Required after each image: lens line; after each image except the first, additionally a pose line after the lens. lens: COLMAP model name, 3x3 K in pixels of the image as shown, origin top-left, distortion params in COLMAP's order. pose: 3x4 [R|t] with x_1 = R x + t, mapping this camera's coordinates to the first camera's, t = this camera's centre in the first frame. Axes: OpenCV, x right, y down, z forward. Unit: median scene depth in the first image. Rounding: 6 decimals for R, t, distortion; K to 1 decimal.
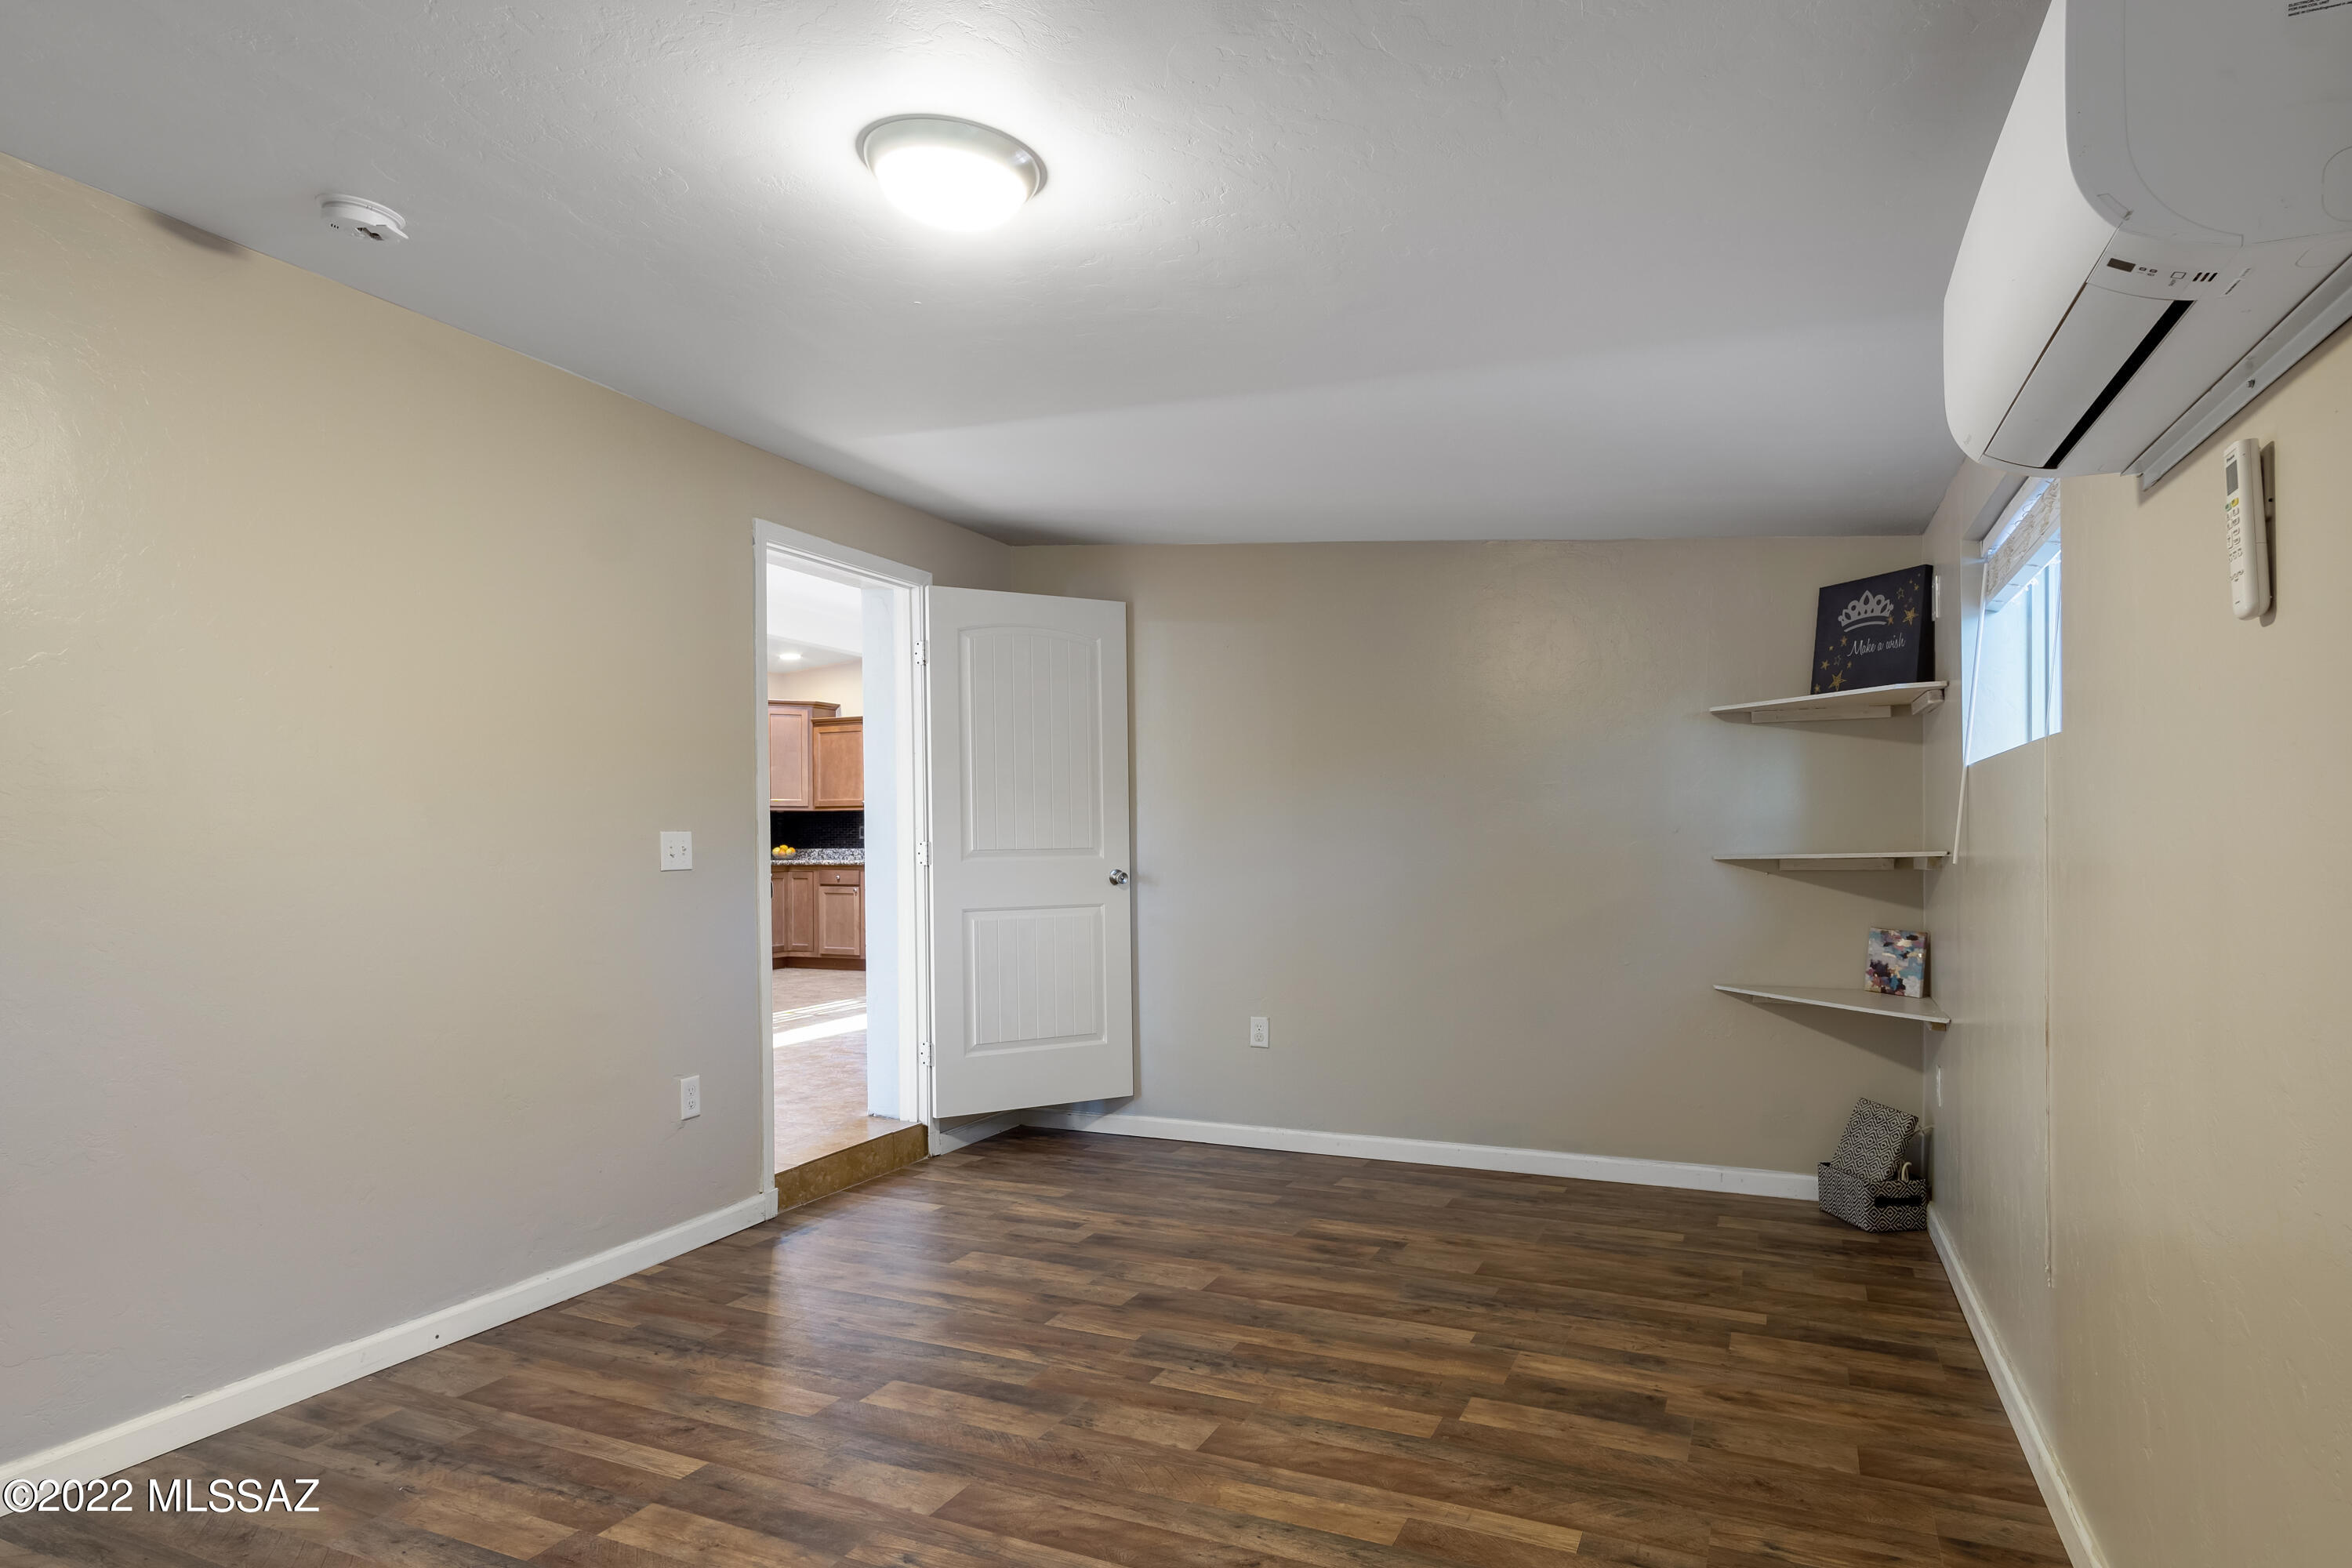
lens RADIAL K [[1343.9, 0, 1302.2], [0, 1343.9, 852.7], [0, 0, 1]] dist [0.003379, 0.000858]
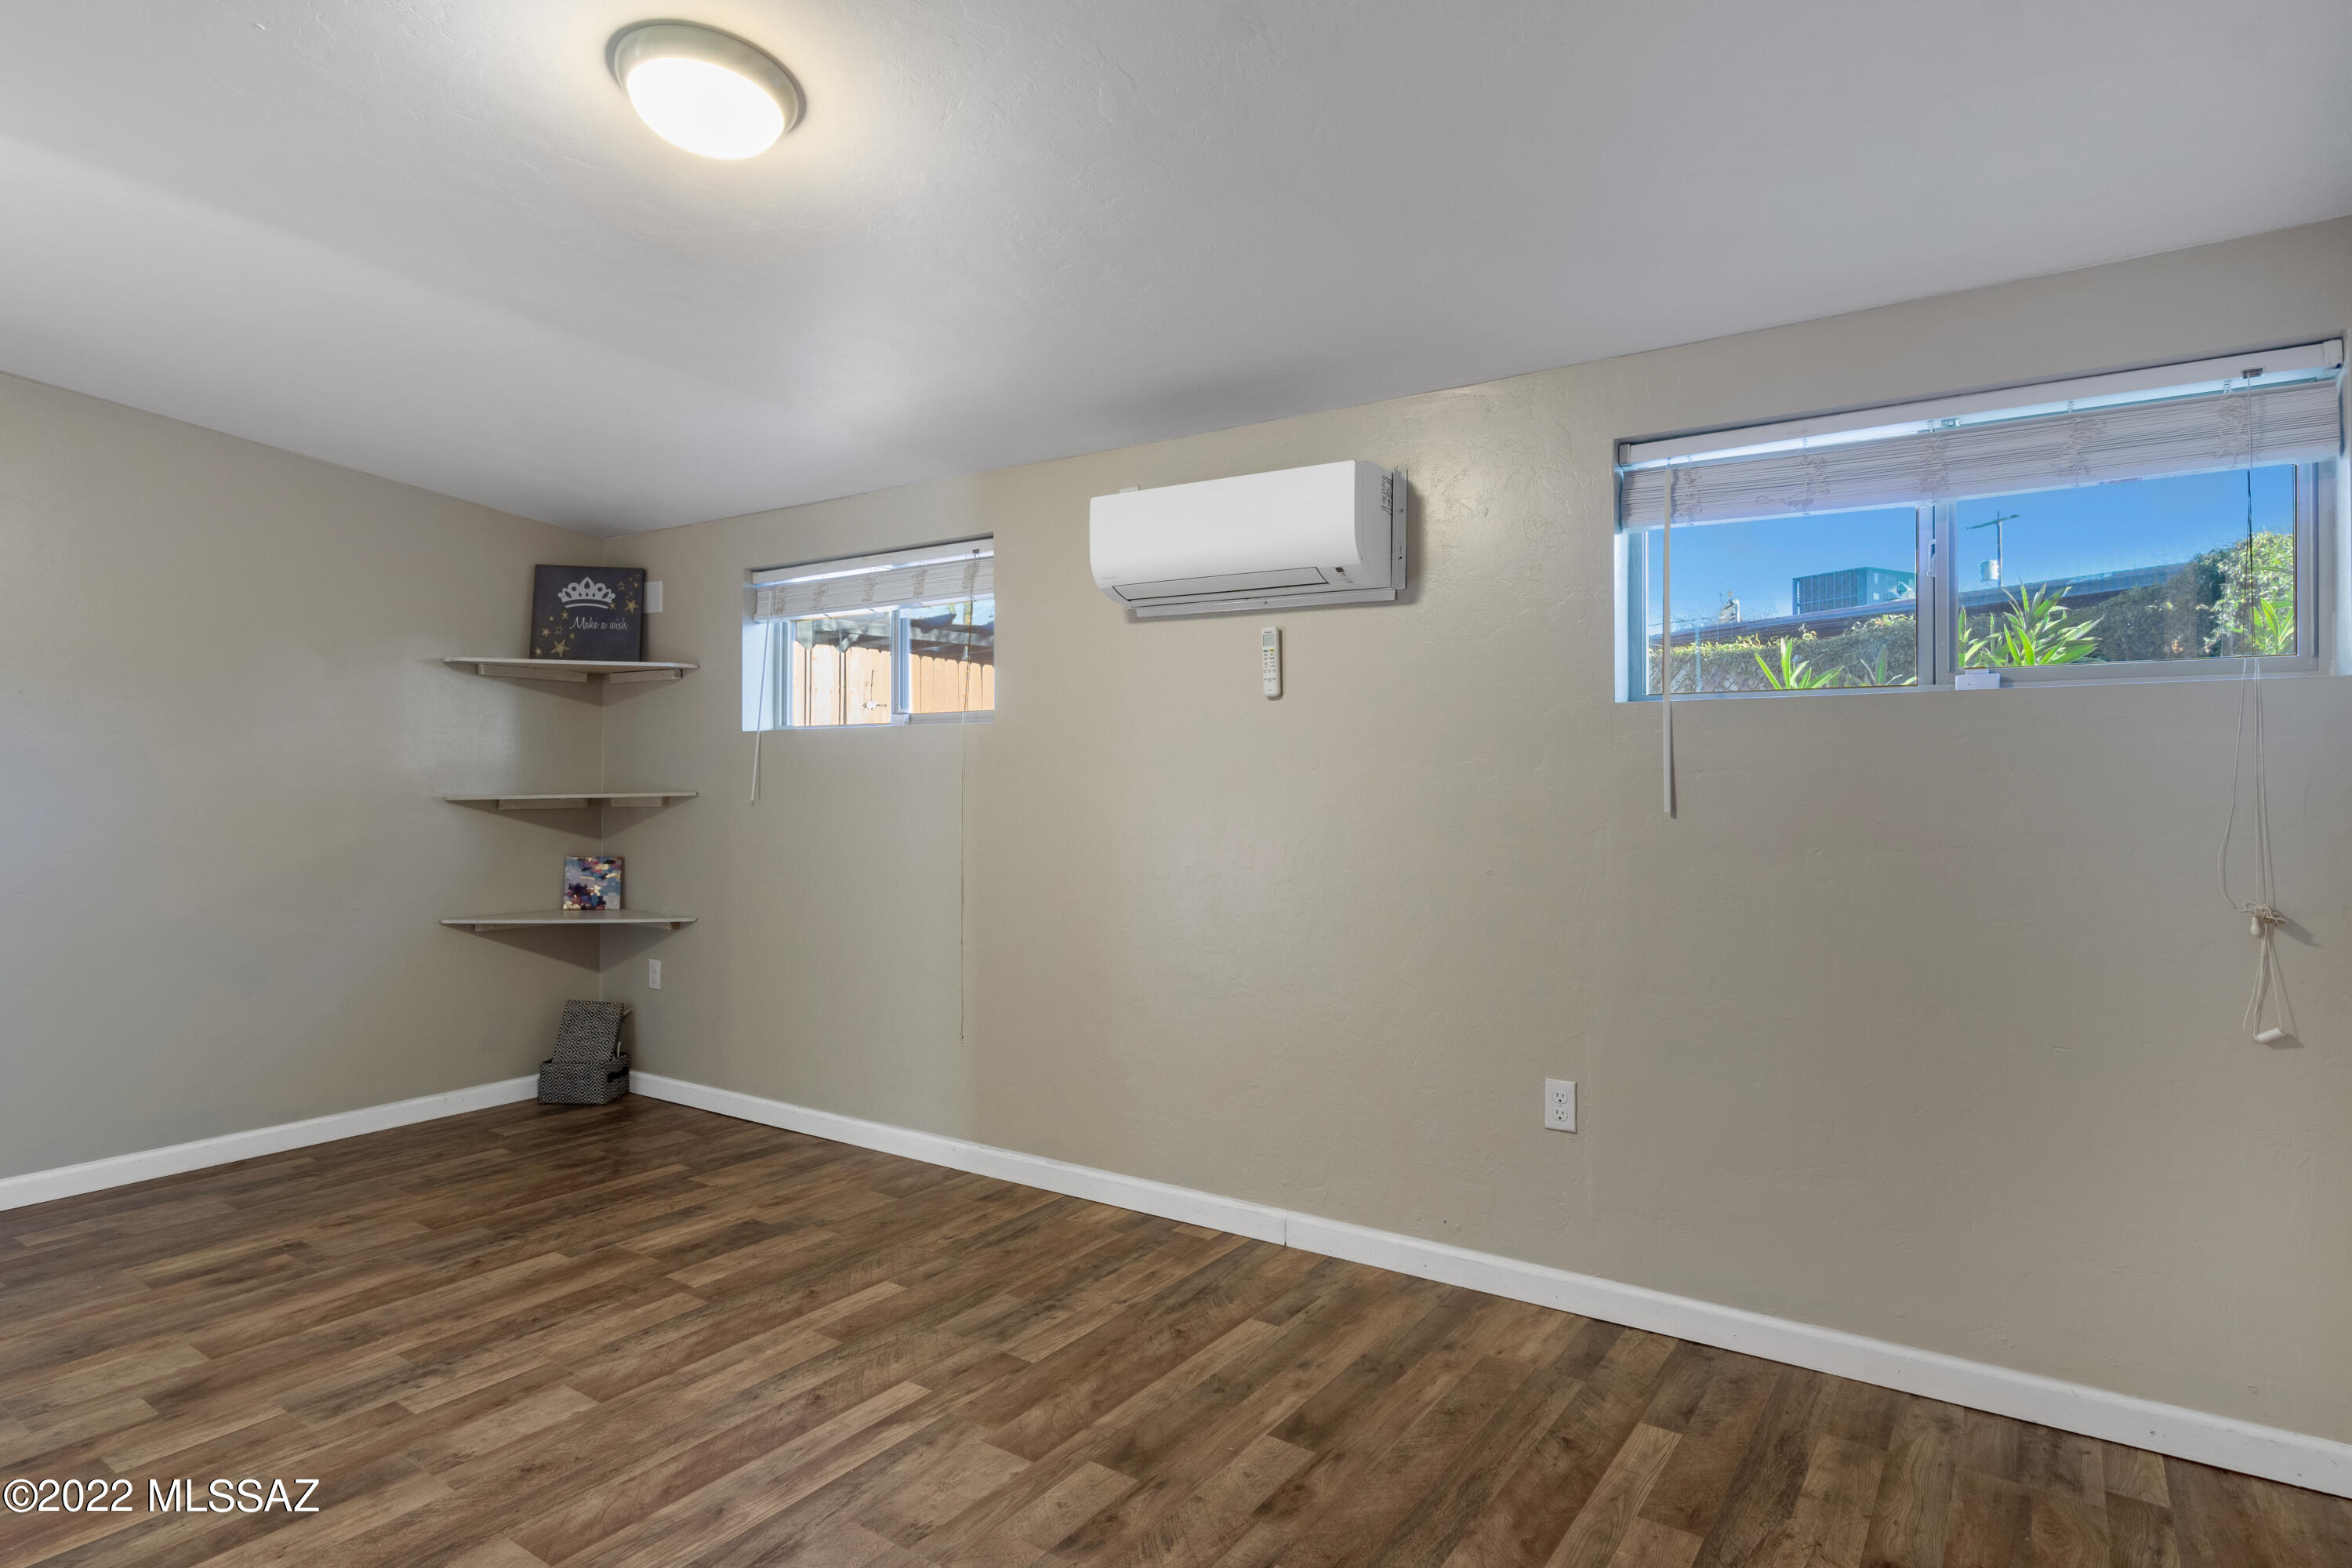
lens RADIAL K [[1267.5, 0, 1176.0], [0, 1267.5, 784.0], [0, 0, 1]] dist [0.004949, 0.000890]
pose [[0.171693, 0.006211, 0.985131, -0.695355], [0.003734, 0.999969, -0.006955, 0.001282], [-0.985143, 0.004873, 0.171665, 0.321239]]
